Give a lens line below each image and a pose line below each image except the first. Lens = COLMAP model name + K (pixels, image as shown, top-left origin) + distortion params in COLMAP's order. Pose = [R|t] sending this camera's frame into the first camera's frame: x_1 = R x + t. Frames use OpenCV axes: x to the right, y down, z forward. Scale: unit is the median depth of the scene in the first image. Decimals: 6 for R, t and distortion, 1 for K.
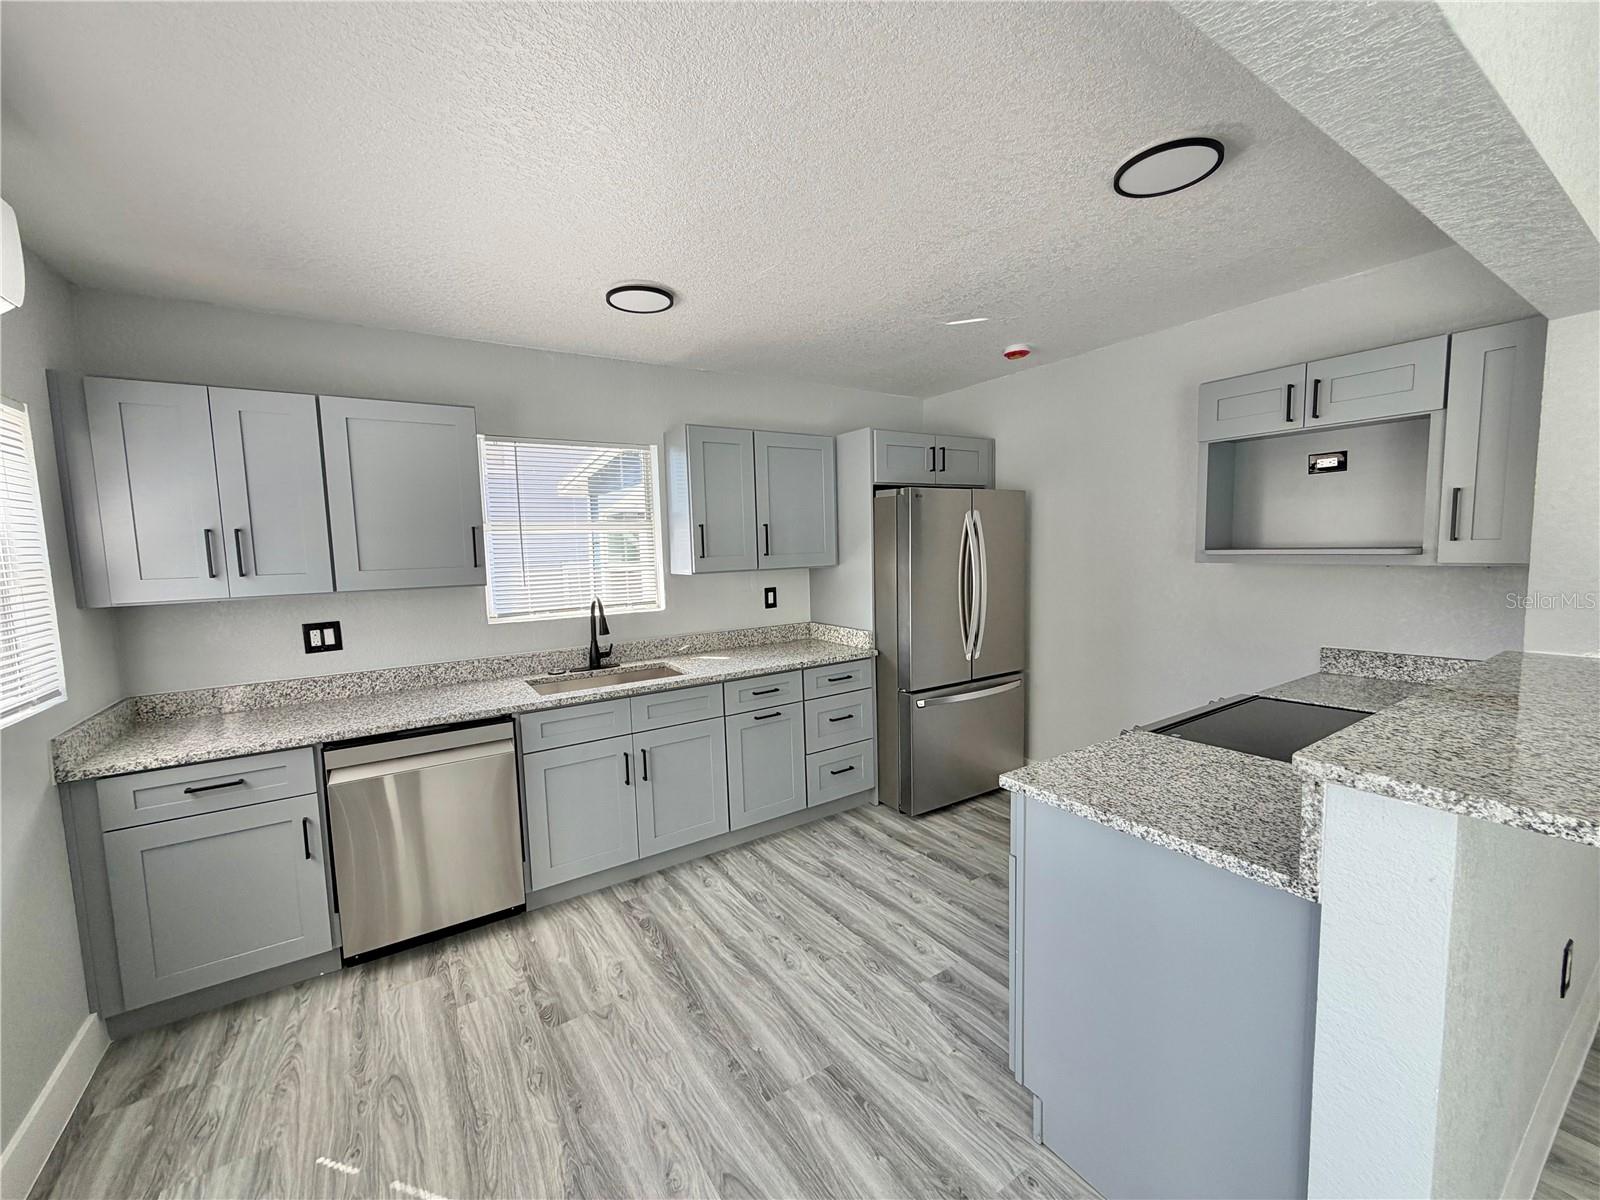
lens RADIAL K [[638.3, 0, 806.6], [0, 638.3, 599.4], [0, 0, 1]] dist [0.000282, -0.000677]
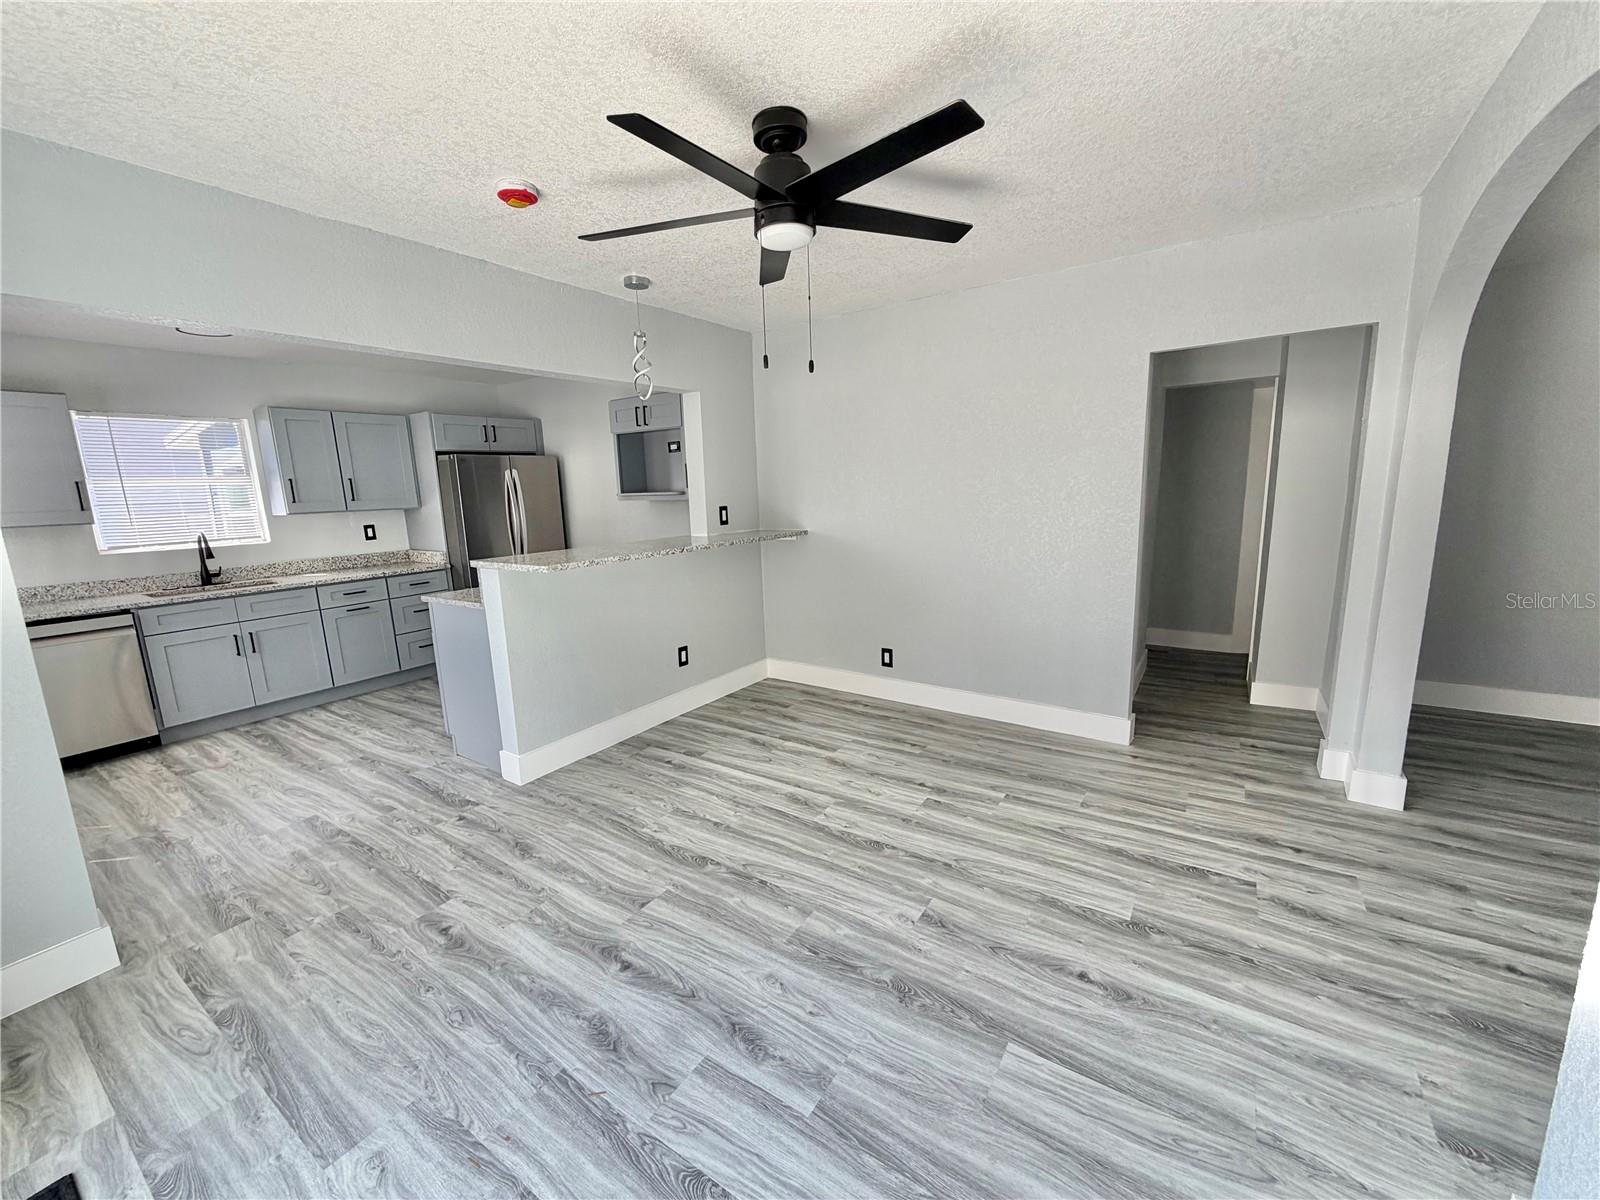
lens RADIAL K [[638.3, 0, 806.6], [0, 638.3, 599.4], [0, 0, 1]] dist [0.000282, -0.000677]
pose [[0.925252, -0.070933, 0.372661, 0.375992], [0.041271, 0.995354, 0.086989, 0.077849], [-0.377100, -0.065107, 0.923881, -0.817836]]
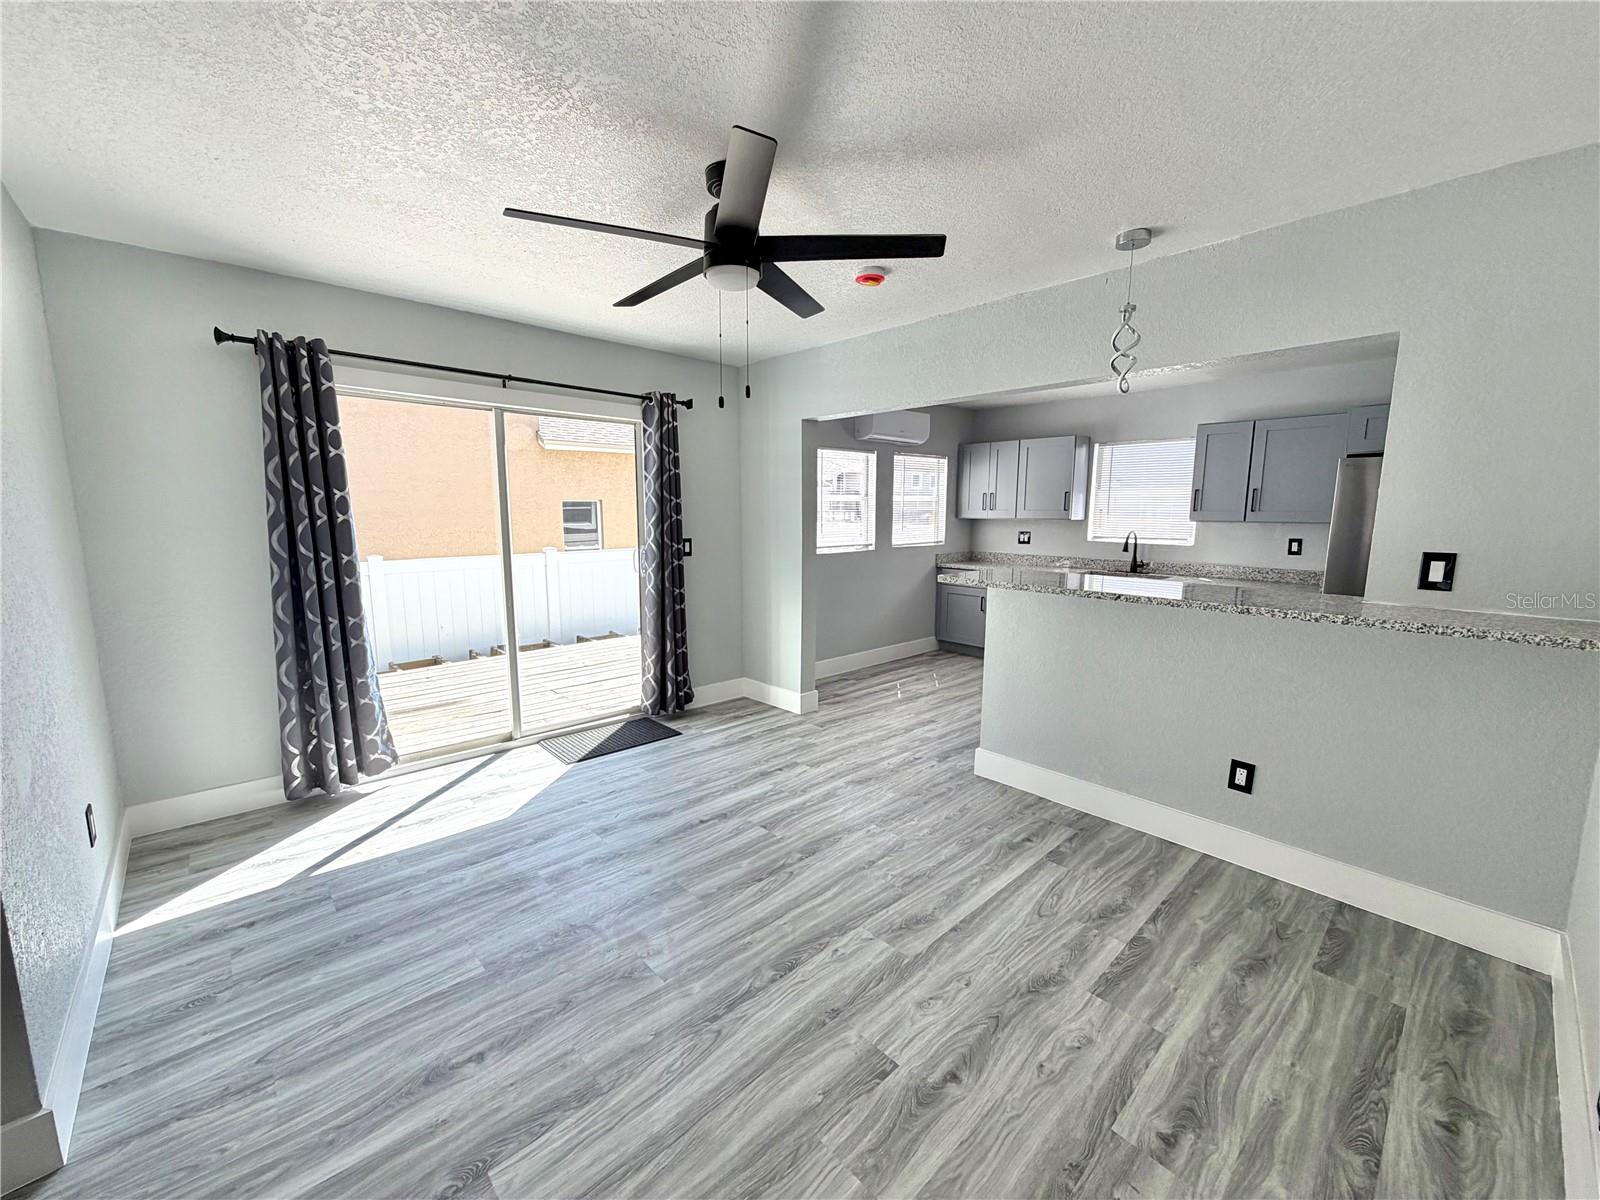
lens RADIAL K [[639.8, 0, 791.6], [0, 639.8, 604.4], [0, 0, 1]] dist [0.001614, 0.000313]
pose [[0.141350, 0.175853, -0.974215, 1.357015], [-0.092348, 0.982147, 0.163886, -0.008308], [0.985643, 0.066801, 0.155067, -0.209212]]
